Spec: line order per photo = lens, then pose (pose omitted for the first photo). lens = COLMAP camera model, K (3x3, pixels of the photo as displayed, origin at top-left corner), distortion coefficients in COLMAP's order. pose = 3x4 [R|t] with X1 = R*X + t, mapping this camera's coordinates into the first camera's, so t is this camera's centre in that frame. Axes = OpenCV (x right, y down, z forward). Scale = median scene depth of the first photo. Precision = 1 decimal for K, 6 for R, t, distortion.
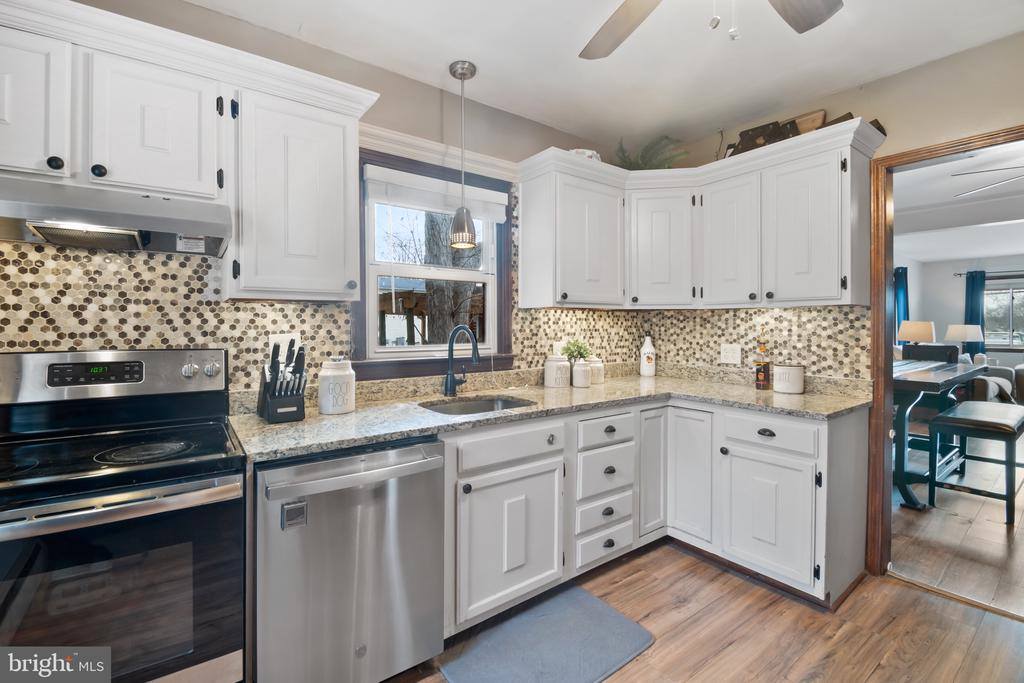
lens RADIAL K [[455.7, 0, 493.7], [0, 455.7, 328.0], [0, 0, 1]] dist [0.008127, -0.004207]
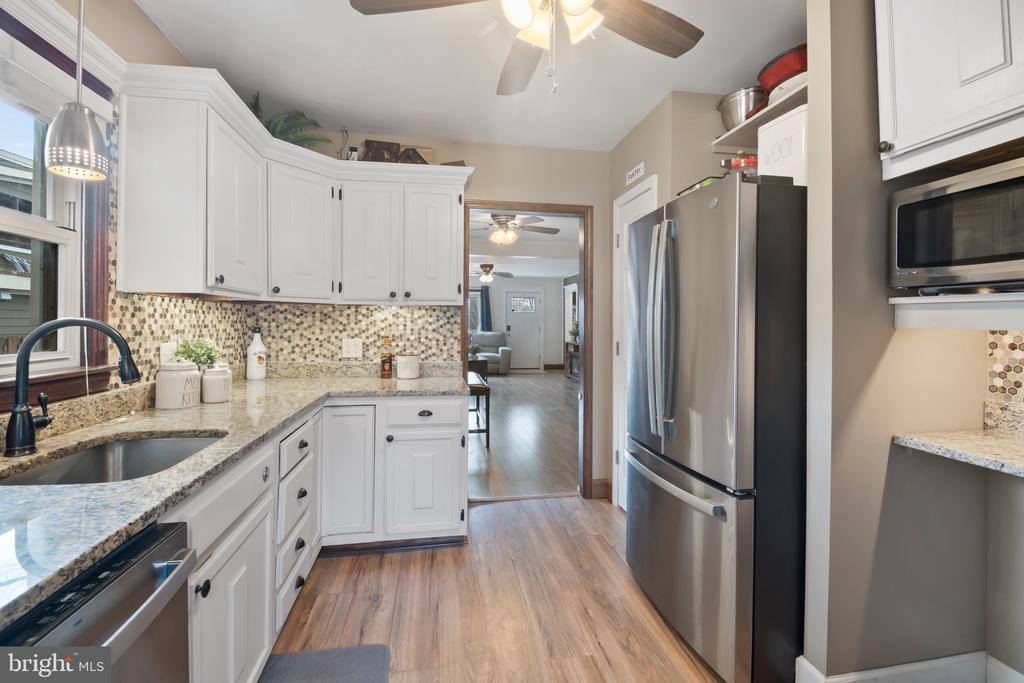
lens RADIAL K [[455.7, 0, 508.2], [0, 455.7, 320.9], [0, 0, 1]] dist [0.008127, -0.004207]
pose [[0.436477, 0.005311, 0.899700, -0.283502], [0.001467, 0.999977, -0.006615, 0.001991], [-0.899714, 0.004207, 0.436459, 0.246814]]
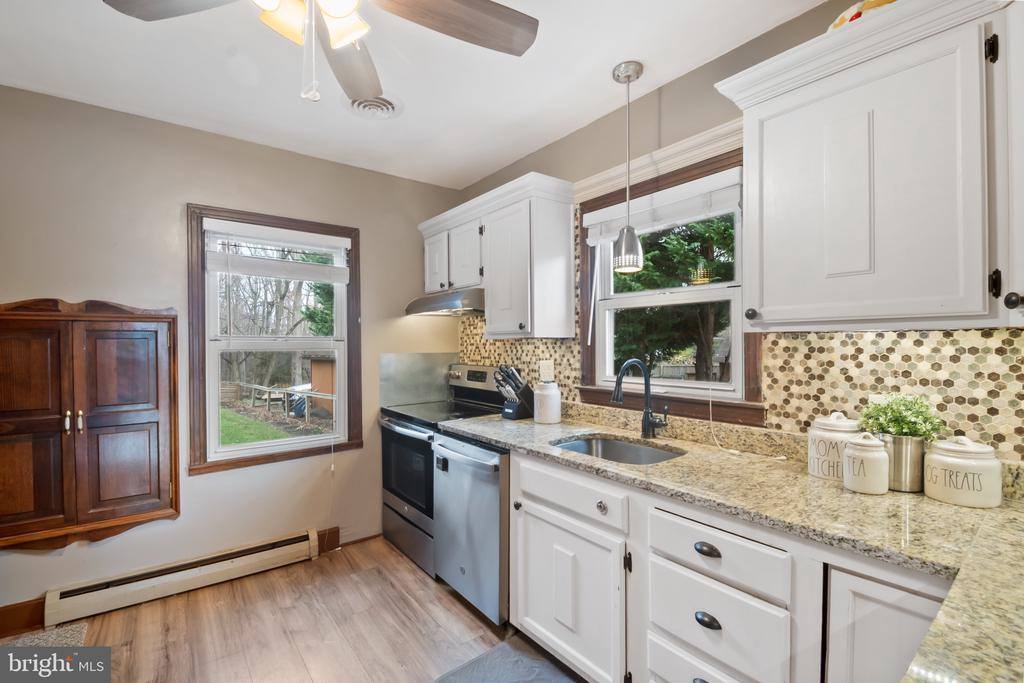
lens RADIAL K [[455.7, 0, 507.5], [0, 455.7, 348.0], [0, 0, 1]] dist [0.008127, -0.004207]
pose [[0.030171, 0.010579, -0.999489, 0.693499], [-0.000700, 0.999944, 0.010563, -0.029779], [0.999545, 0.000381, 0.030176, 0.621718]]
